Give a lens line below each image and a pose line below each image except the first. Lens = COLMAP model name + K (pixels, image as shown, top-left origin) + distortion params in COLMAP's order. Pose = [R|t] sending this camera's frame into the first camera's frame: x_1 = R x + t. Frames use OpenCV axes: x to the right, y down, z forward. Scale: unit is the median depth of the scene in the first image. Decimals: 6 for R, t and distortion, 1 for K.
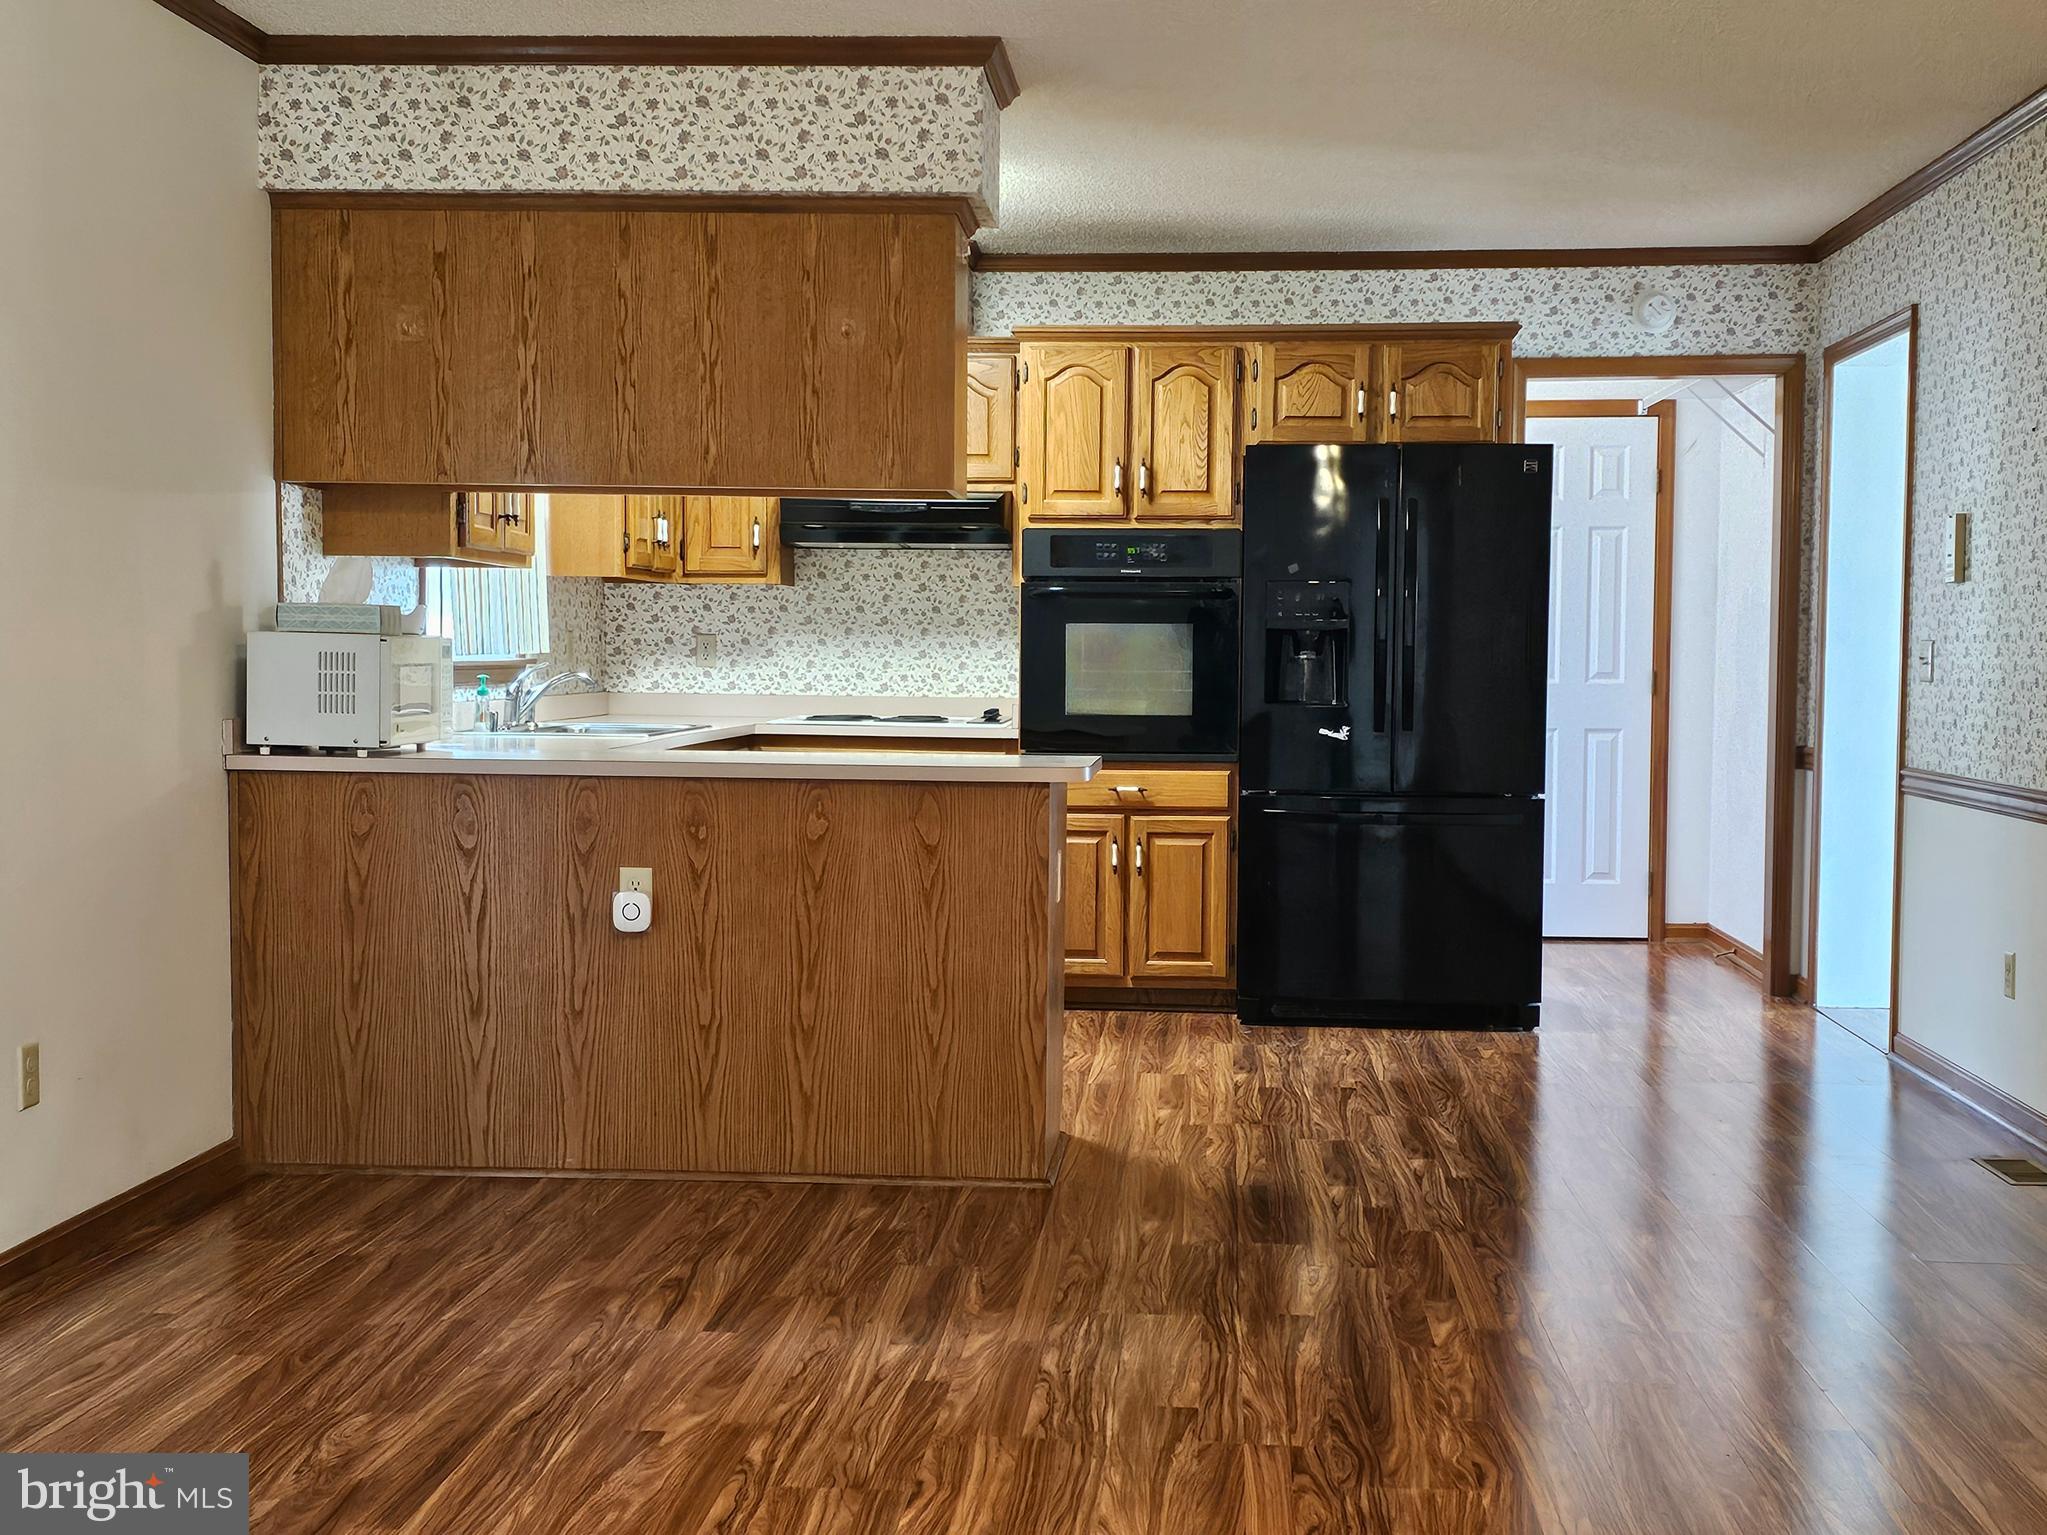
lens RADIAL K [[2463.6, 0, 1020.7], [0, 2463.6, 770.6], [0, 0, 1]] dist [0.084033, 0.000000]
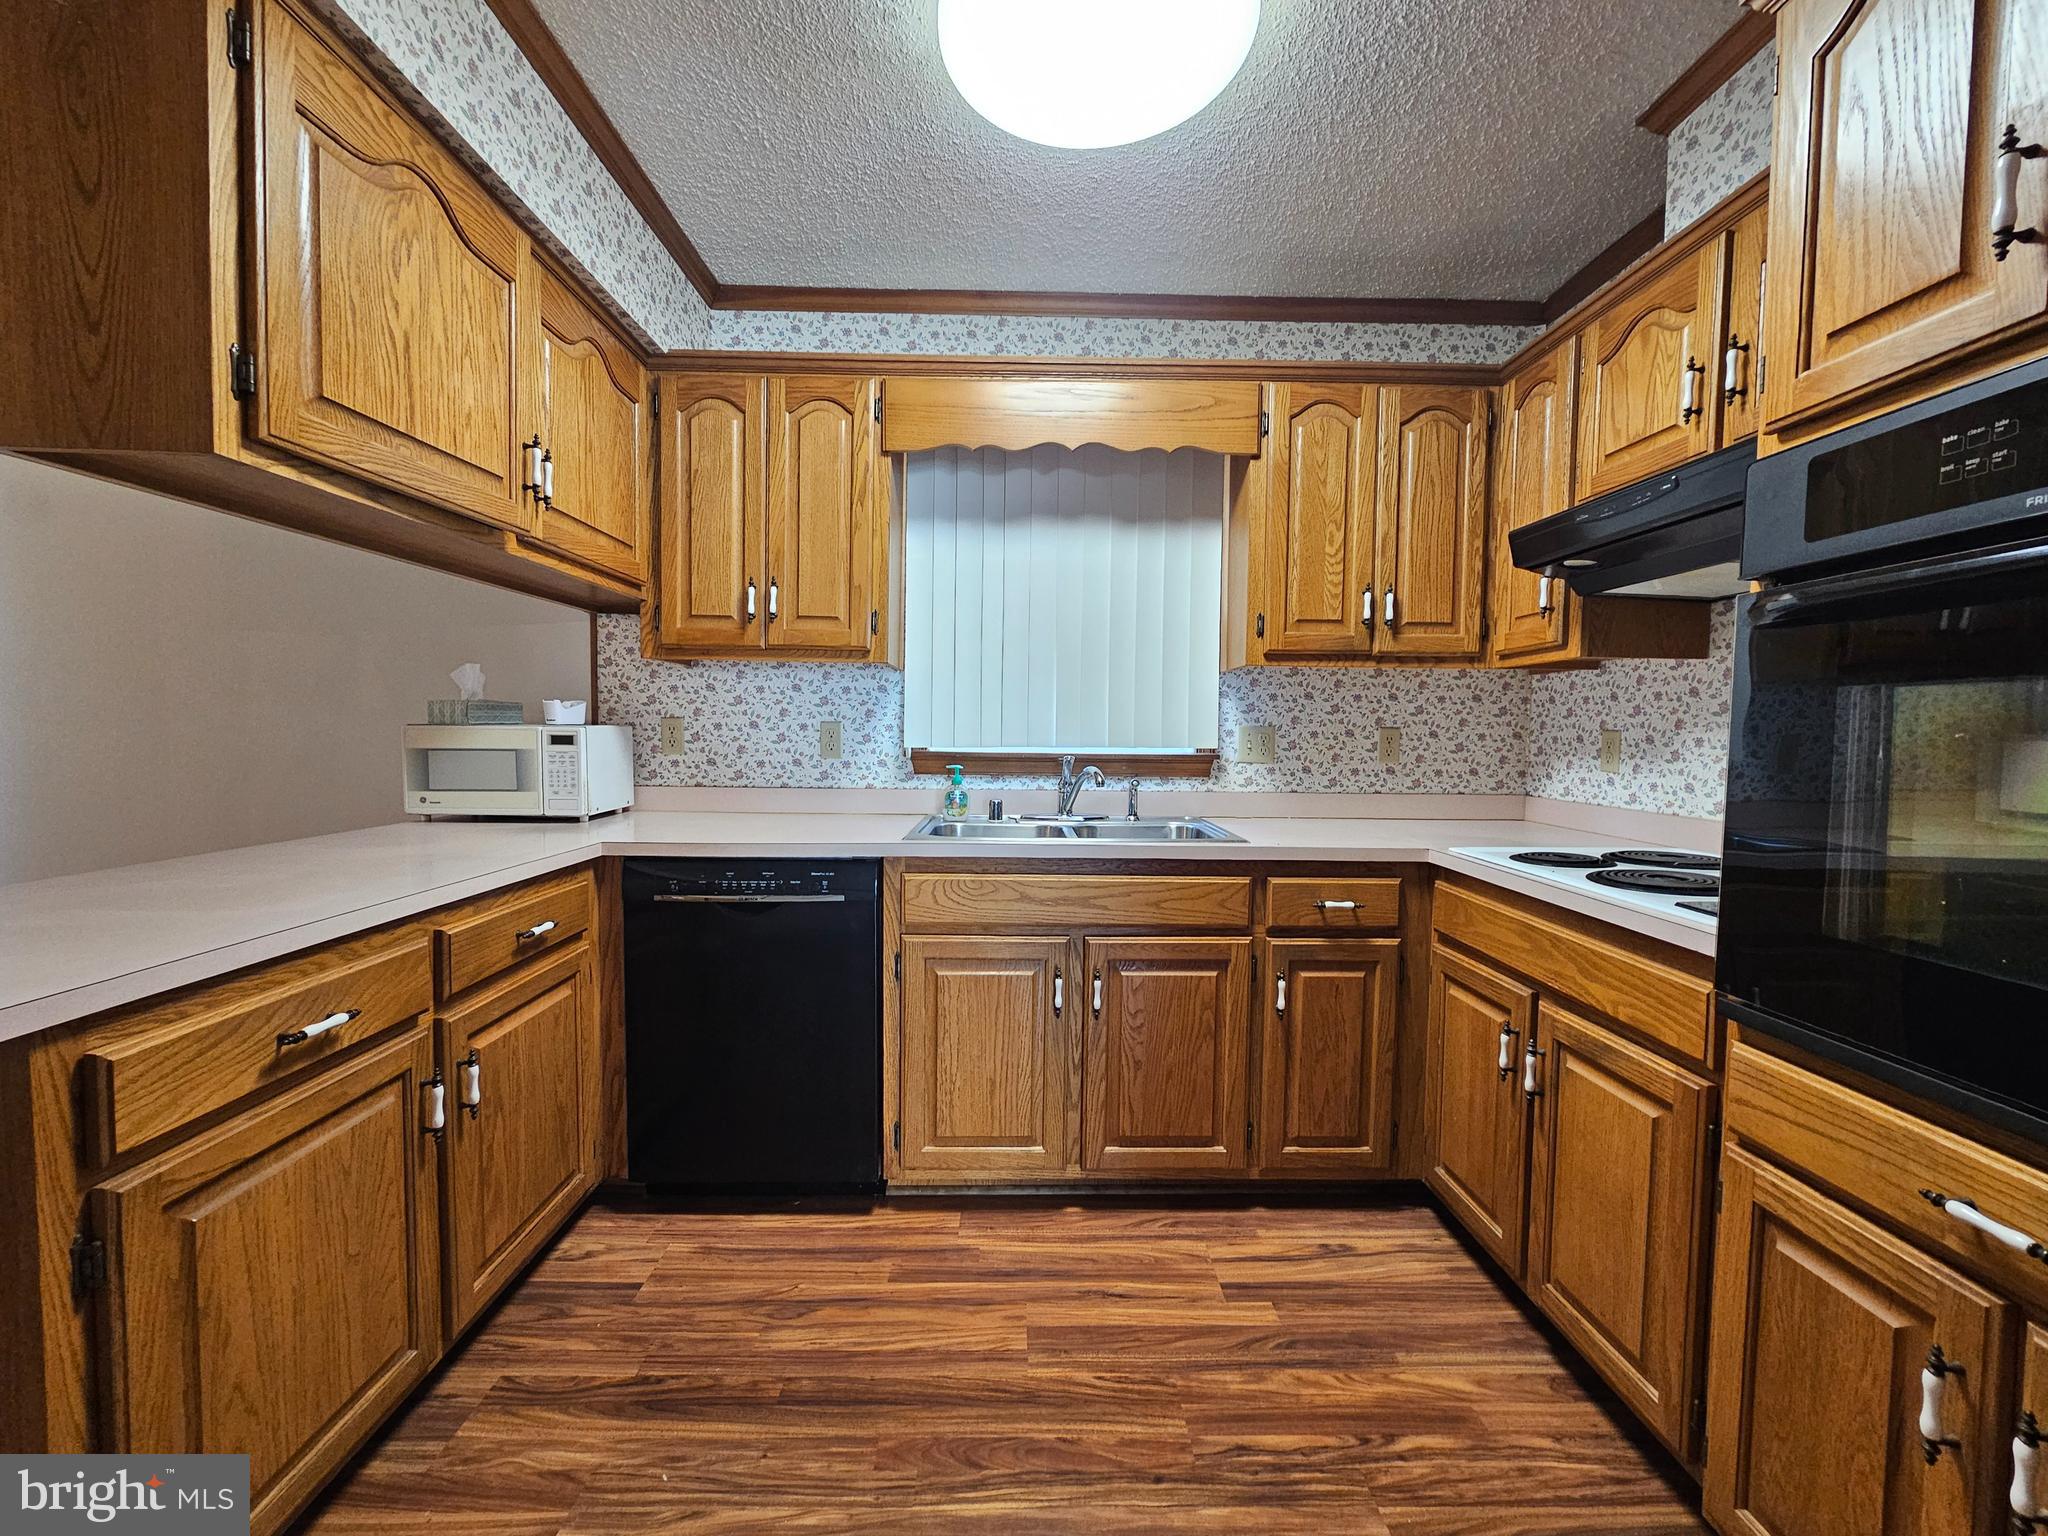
lens RADIAL K [[835.5, 0, 1025.9], [0, 835.5, 767.7], [0, 0, 1]] dist [-0.000486, 0.000964]
pose [[0.098020, 0.034433, -0.994589, 0.119022], [-0.061291, 0.997713, 0.028500, -0.039699], [0.993295, 0.058166, 0.099906, 0.789909]]
